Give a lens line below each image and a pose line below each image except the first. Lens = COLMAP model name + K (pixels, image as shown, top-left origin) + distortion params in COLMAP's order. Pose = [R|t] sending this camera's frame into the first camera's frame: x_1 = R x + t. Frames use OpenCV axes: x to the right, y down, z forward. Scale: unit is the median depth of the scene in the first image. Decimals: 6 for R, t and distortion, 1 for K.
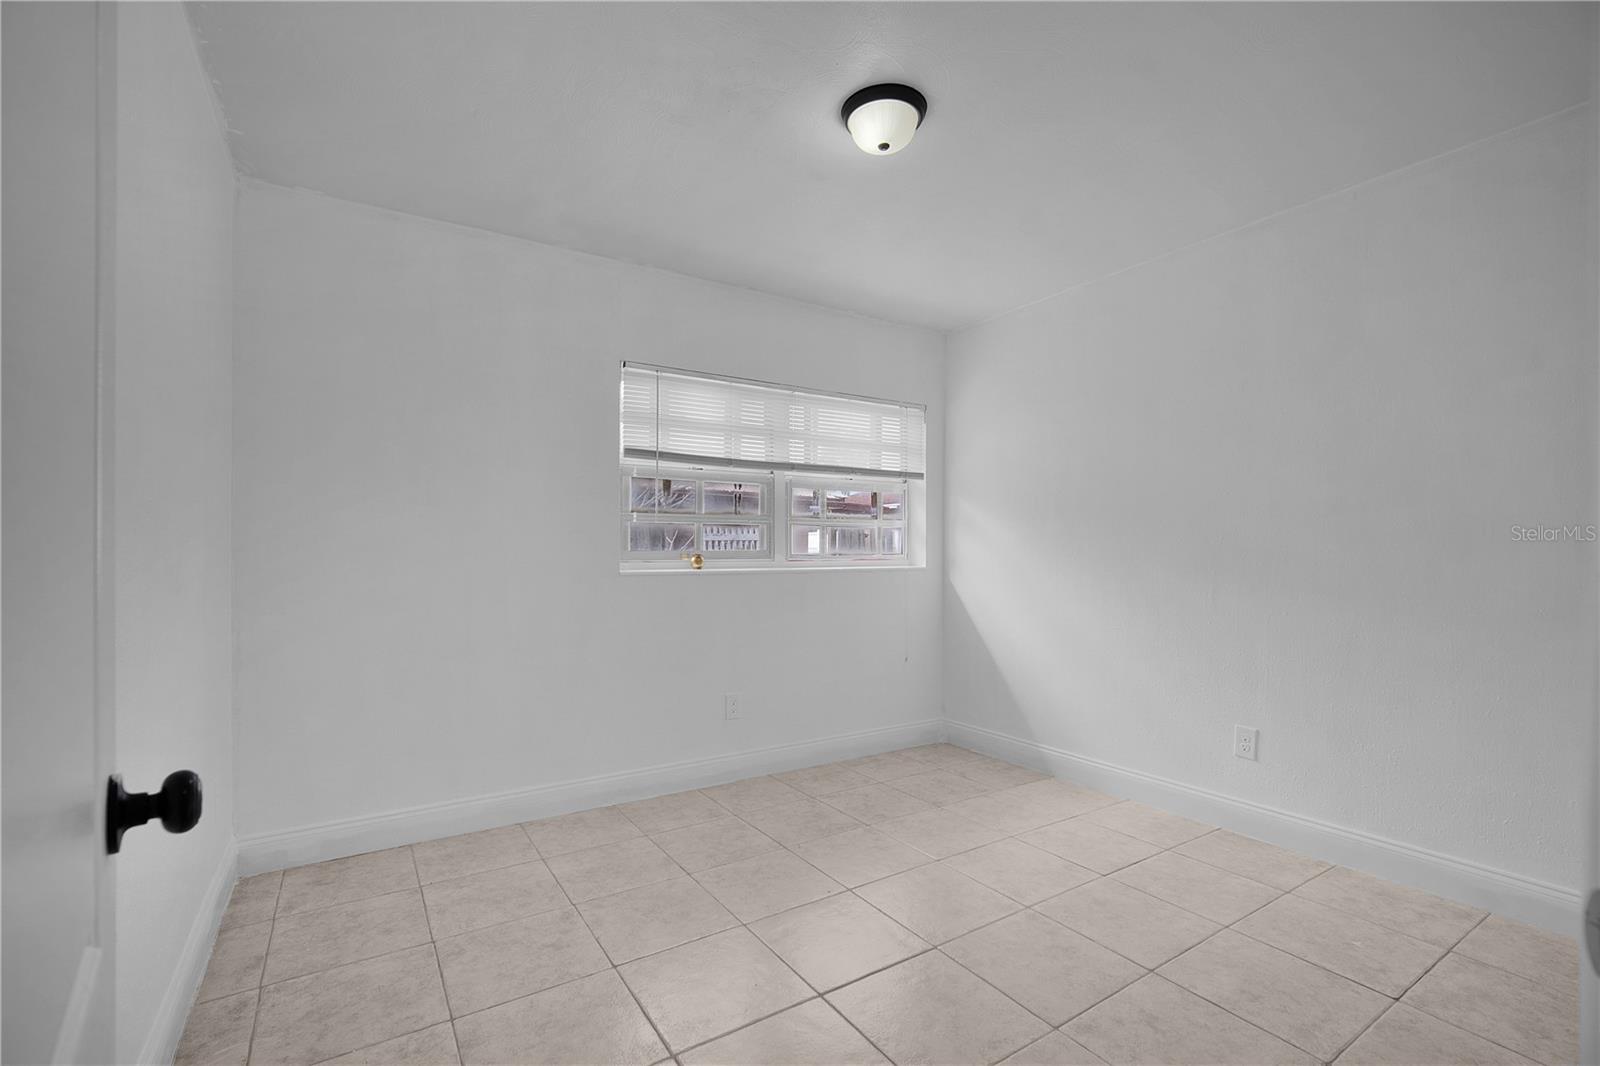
lens RADIAL K [[703.2, 0, 797.4], [0, 703.2, 536.3], [0, 0, 1]] dist [-0.002892, 0.000102]
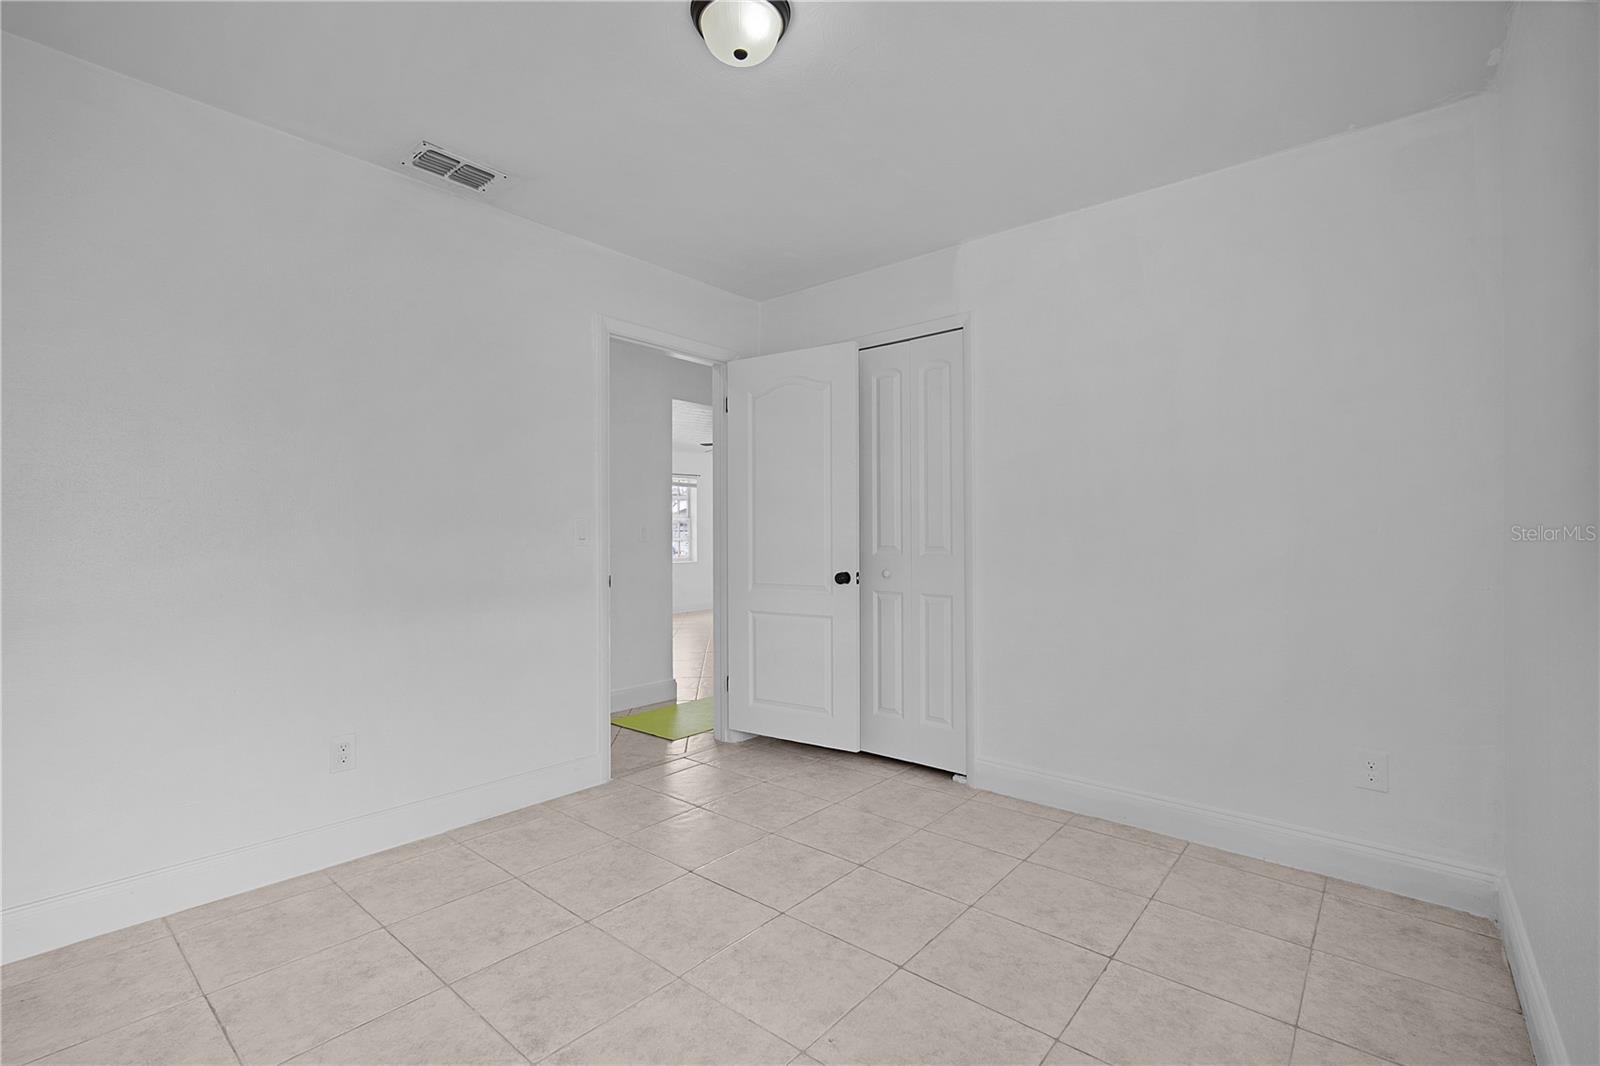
lens RADIAL K [[703.2, 0, 797.1], [0, 703.2, 536.6], [0, 0, 1]] dist [-0.002892, 0.000102]
pose [[-0.955778, -0.001931, -0.294081, 0.303878], [0.002093, 0.999908, -0.013370, 0.039522], [0.294080, -0.013394, -0.955687, 1.829105]]
